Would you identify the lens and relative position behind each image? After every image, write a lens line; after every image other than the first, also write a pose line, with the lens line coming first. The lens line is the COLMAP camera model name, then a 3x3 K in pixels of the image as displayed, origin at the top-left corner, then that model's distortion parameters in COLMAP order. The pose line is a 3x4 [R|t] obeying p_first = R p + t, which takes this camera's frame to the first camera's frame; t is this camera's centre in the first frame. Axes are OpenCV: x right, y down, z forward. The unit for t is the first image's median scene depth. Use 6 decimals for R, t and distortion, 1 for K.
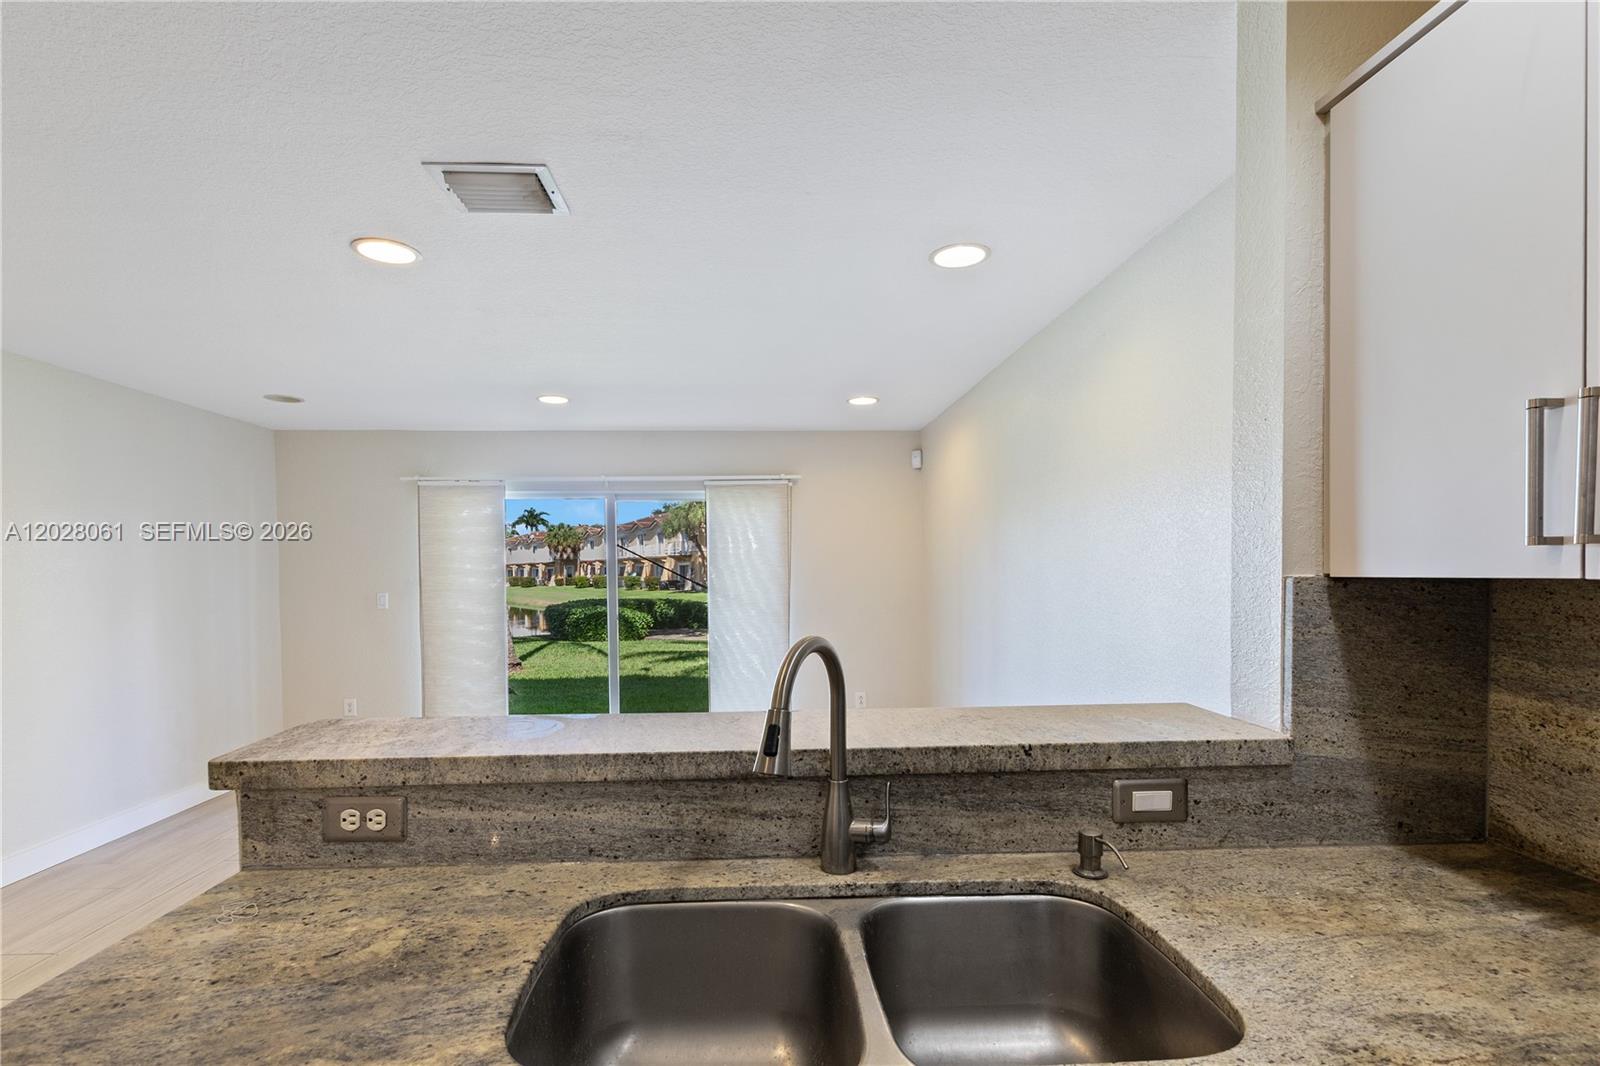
lens RADIAL K [[760.8, 0, 787.1], [0, 760.8, 586.1], [0, 0, 1]] dist [0.002729, 0.000161]
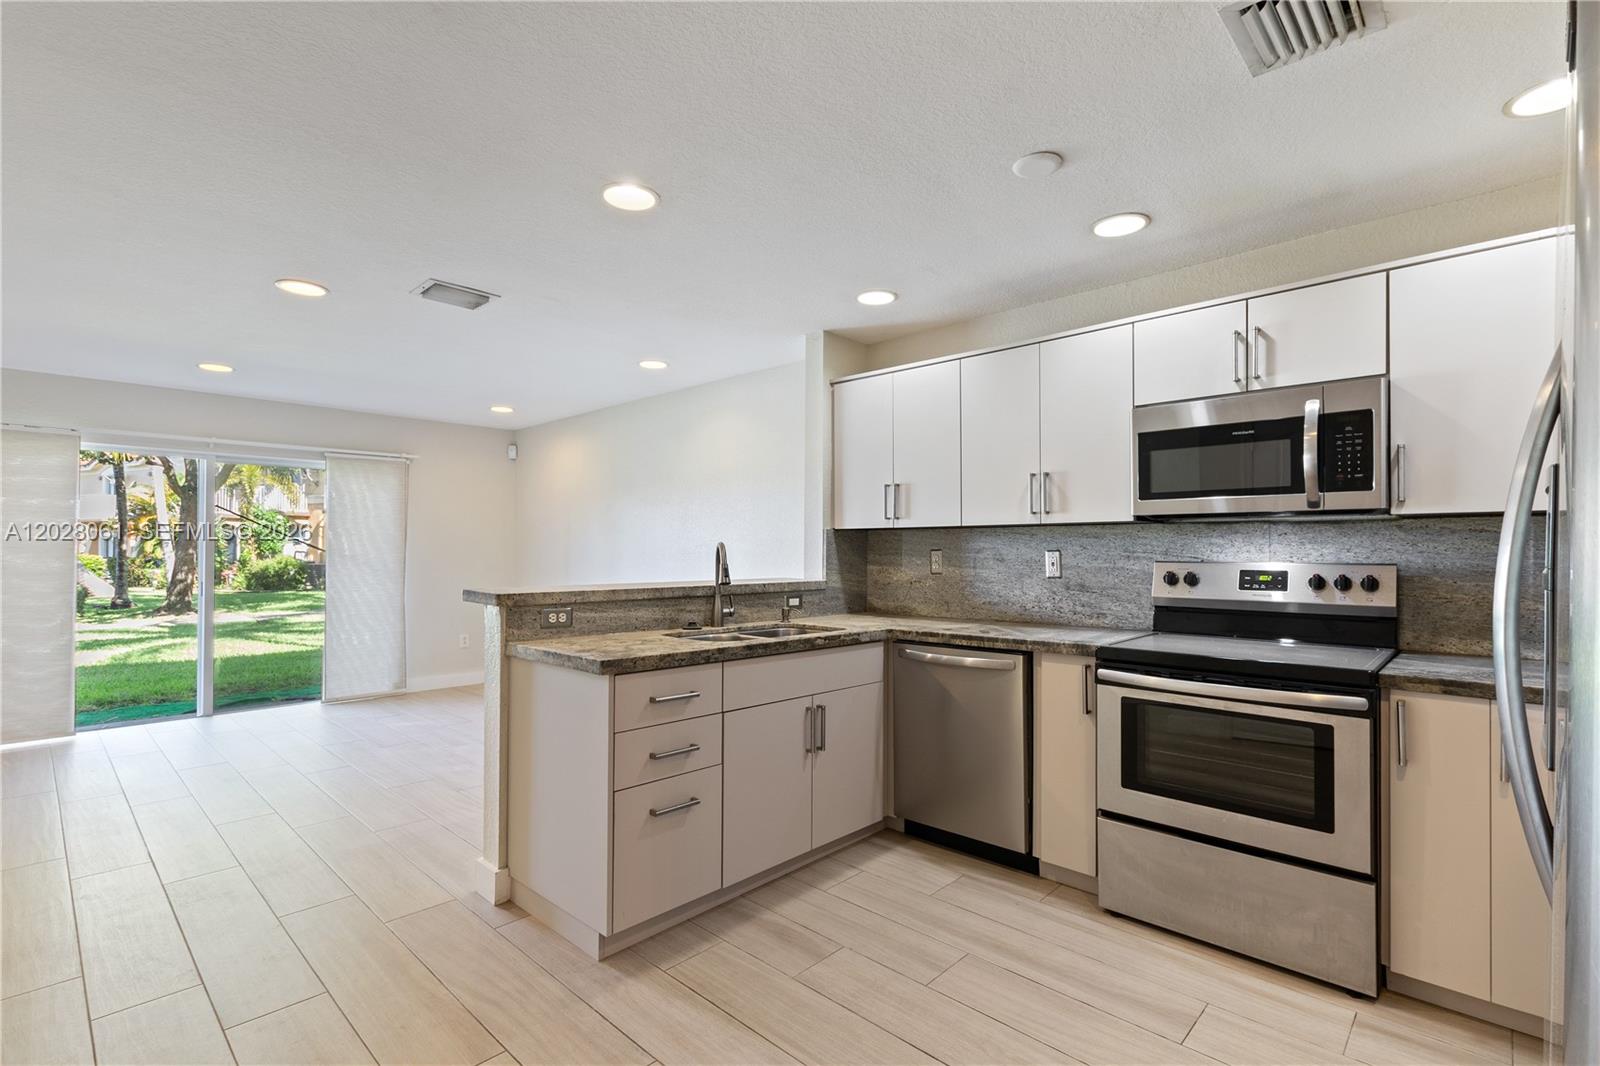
lens RADIAL K [[733.8, 0, 802.7], [0, 733.8, 537.8], [0, 0, 1]] dist [0.001695, -0.000026]
pose [[0.722755, 0.022990, 0.690722, -1.480551], [0.005108, 0.999242, -0.038604, 0.139384], [-0.691086, 0.031429, 0.722089, -1.105062]]
